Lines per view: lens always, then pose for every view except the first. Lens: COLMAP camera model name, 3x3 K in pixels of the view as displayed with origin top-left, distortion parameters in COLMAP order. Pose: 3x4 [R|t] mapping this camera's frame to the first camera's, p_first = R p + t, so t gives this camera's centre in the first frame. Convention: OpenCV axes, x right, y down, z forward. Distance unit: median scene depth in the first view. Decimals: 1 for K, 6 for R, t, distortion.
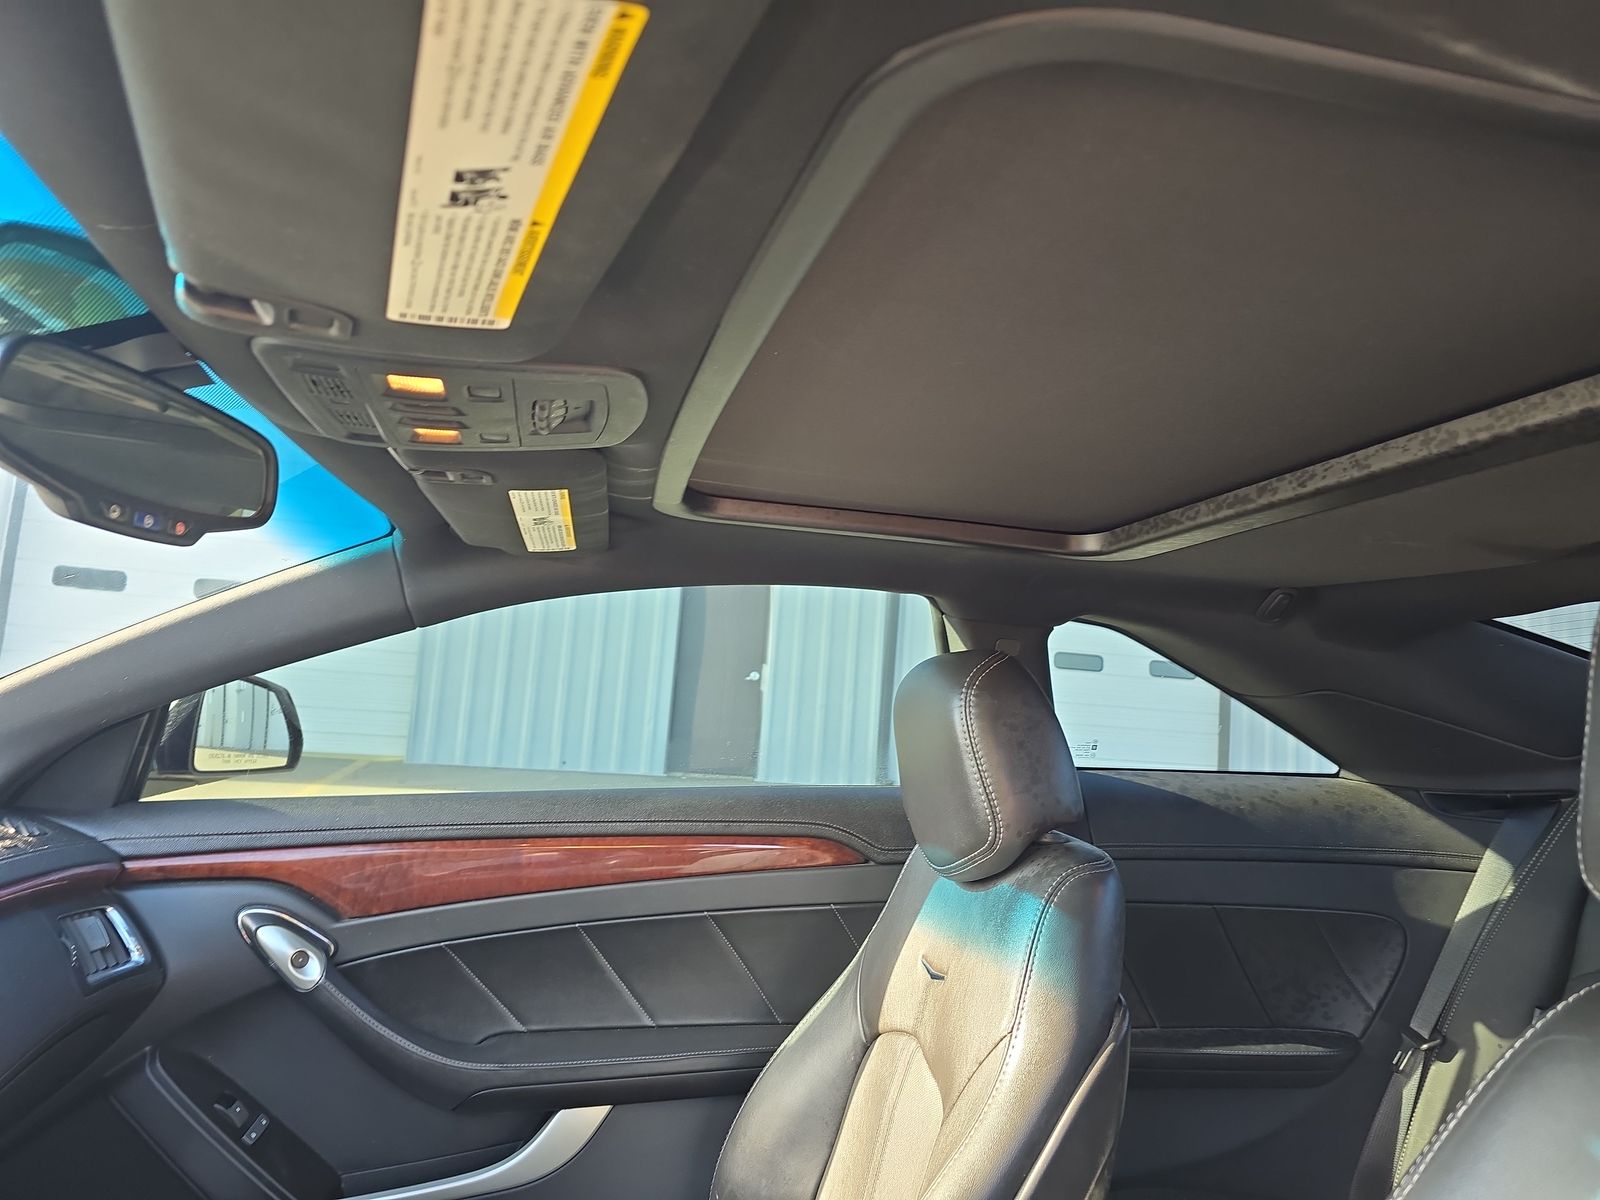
lens RADIAL K [[1080.2, 0, 813.6], [0, 1080.2, 604.8], [0, 0, 1]] dist [0.031702, -0.028144]
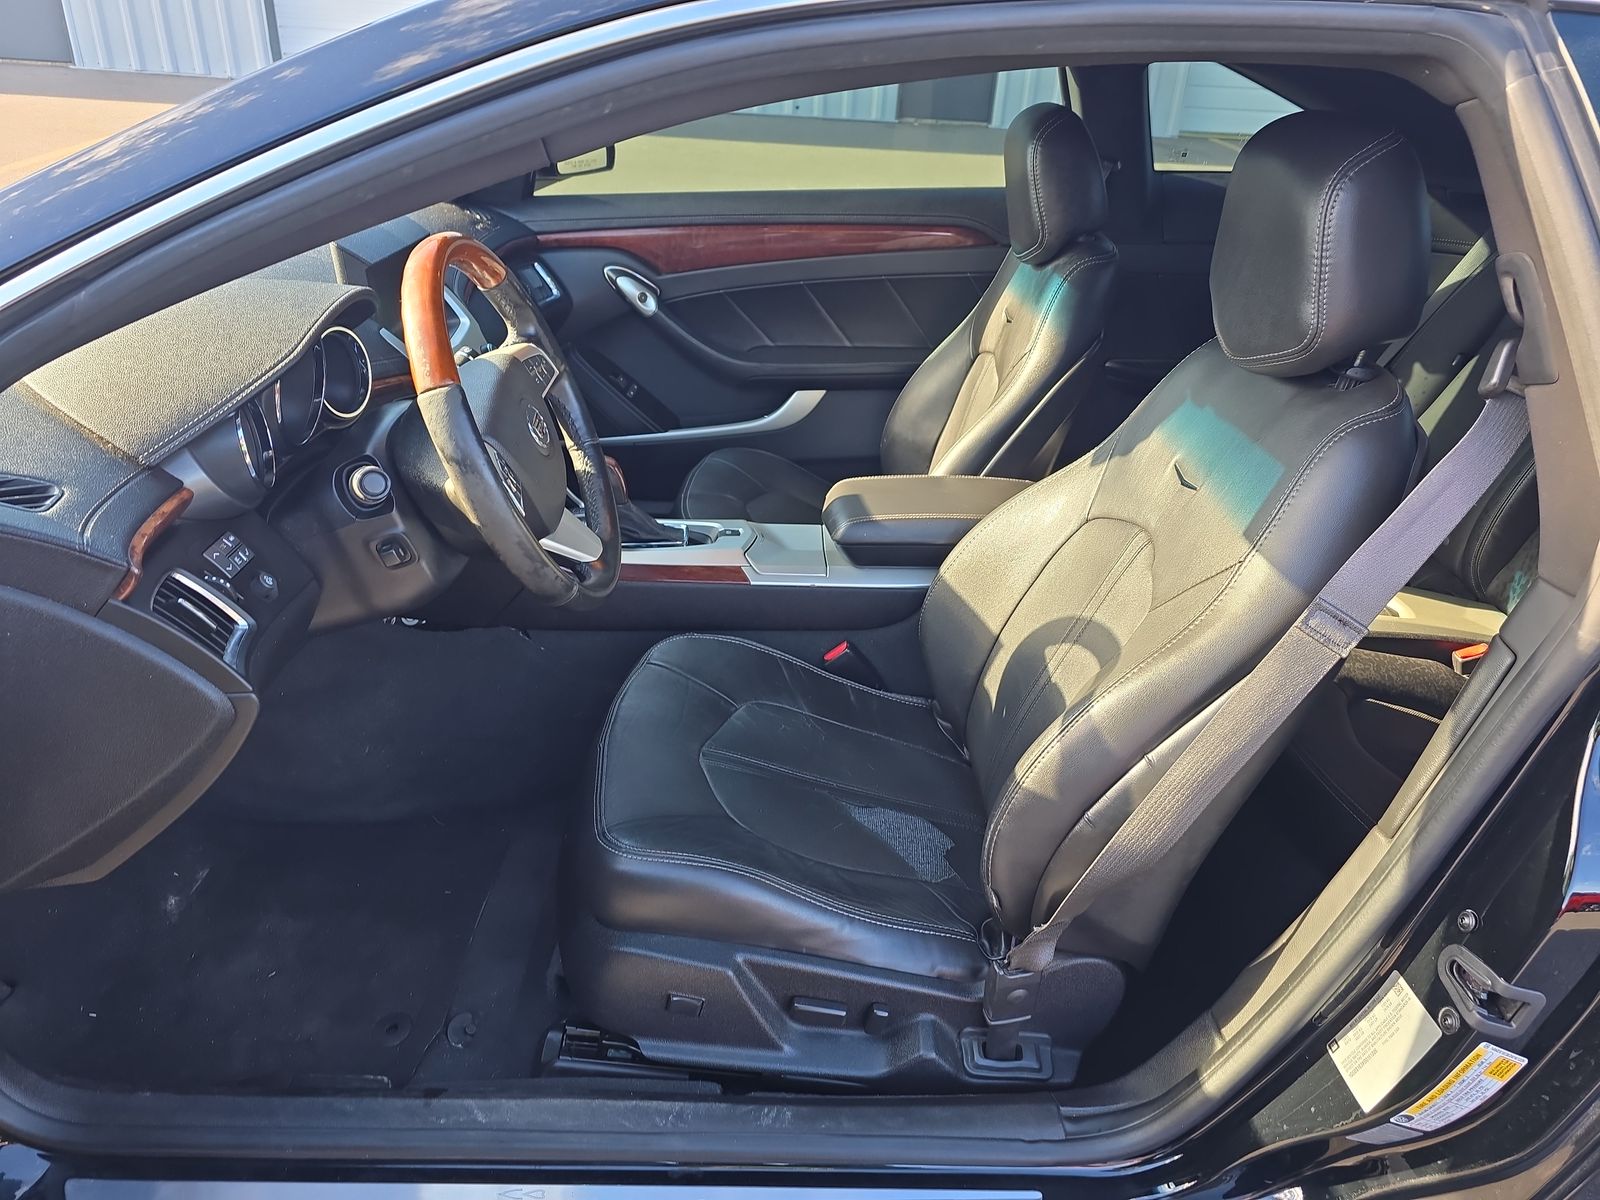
lens RADIAL K [[1080.2, 0, 813.6], [0, 1080.2, 604.8], [0, 0, 1]] dist [0.031702, -0.028144]
pose [[0.978477, 0.086214, -0.187482, 0.142991], [0.031215, 0.836248, 0.547463, -0.185396], [0.203980, -0.541532, 0.815558, -0.568723]]
